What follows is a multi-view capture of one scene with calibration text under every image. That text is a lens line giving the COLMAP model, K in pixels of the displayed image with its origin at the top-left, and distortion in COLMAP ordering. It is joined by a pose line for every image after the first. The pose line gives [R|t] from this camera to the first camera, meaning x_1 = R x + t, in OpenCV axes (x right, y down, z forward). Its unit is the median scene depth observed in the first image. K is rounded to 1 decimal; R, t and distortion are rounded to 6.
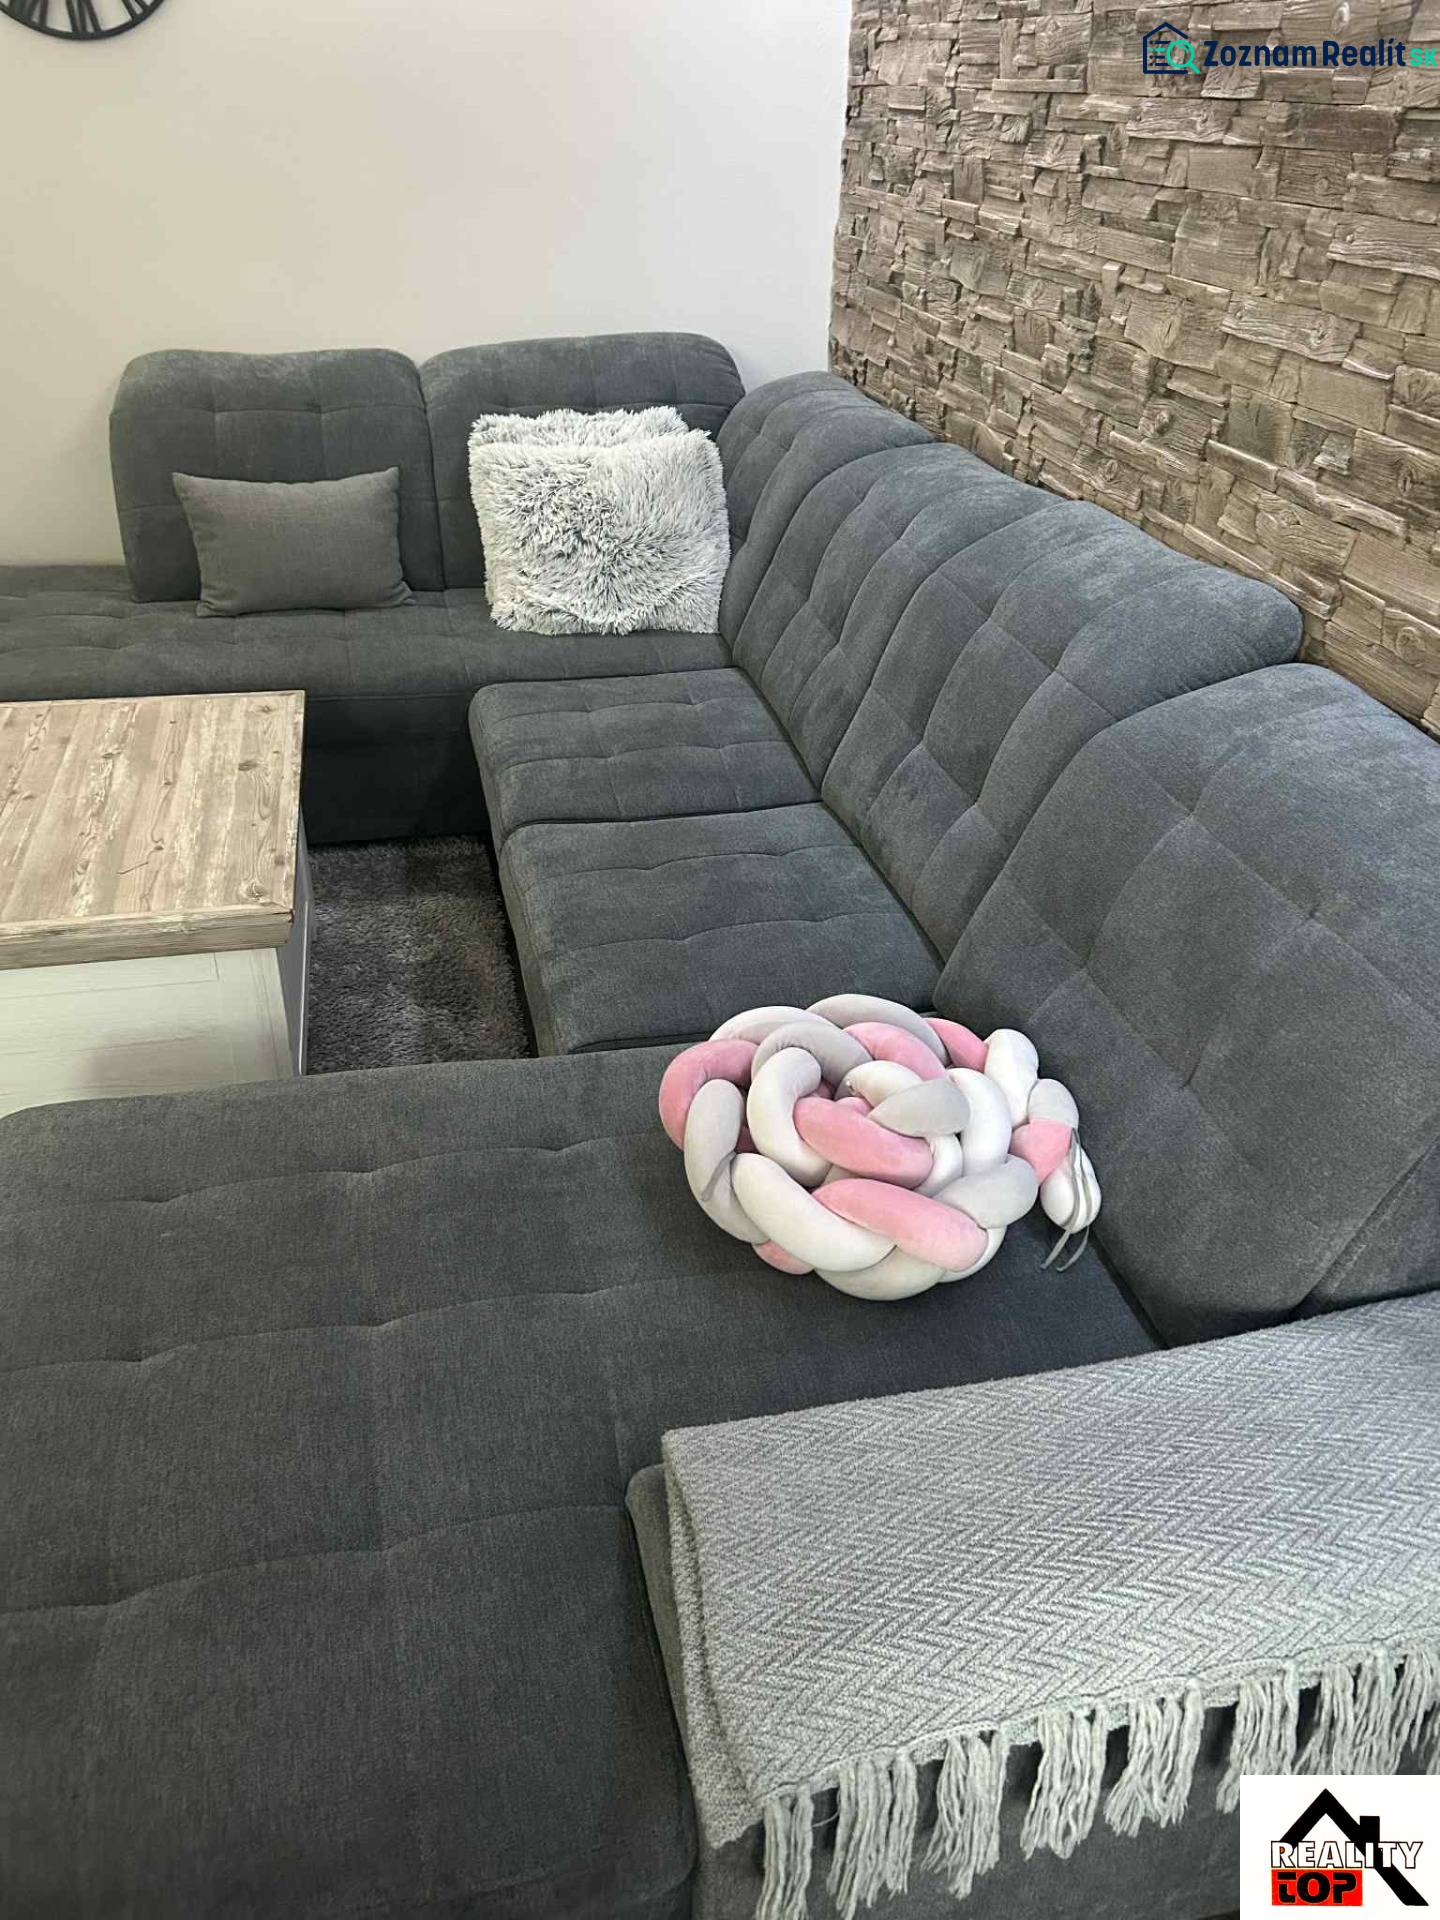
lens RADIAL K [[1478.3, 0, 725.6], [0, 1478.3, 970.6], [0, 0, 1]] dist [0.005158, -0.005161]
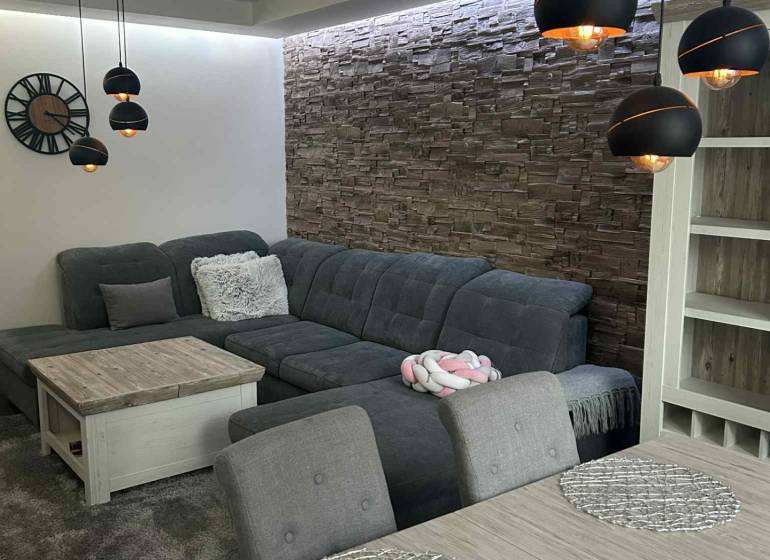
lens RADIAL K [[789.0, 0, 383.3], [0, 789.0, 279.8], [0, 0, 1]] dist [0.003710, 0.000000]
pose [[0.903942, -0.096875, 0.416539, -0.700636], [0.242476, 0.918412, -0.312609, 0.371807], [-0.352270, 0.383581, 0.853681, -0.699091]]
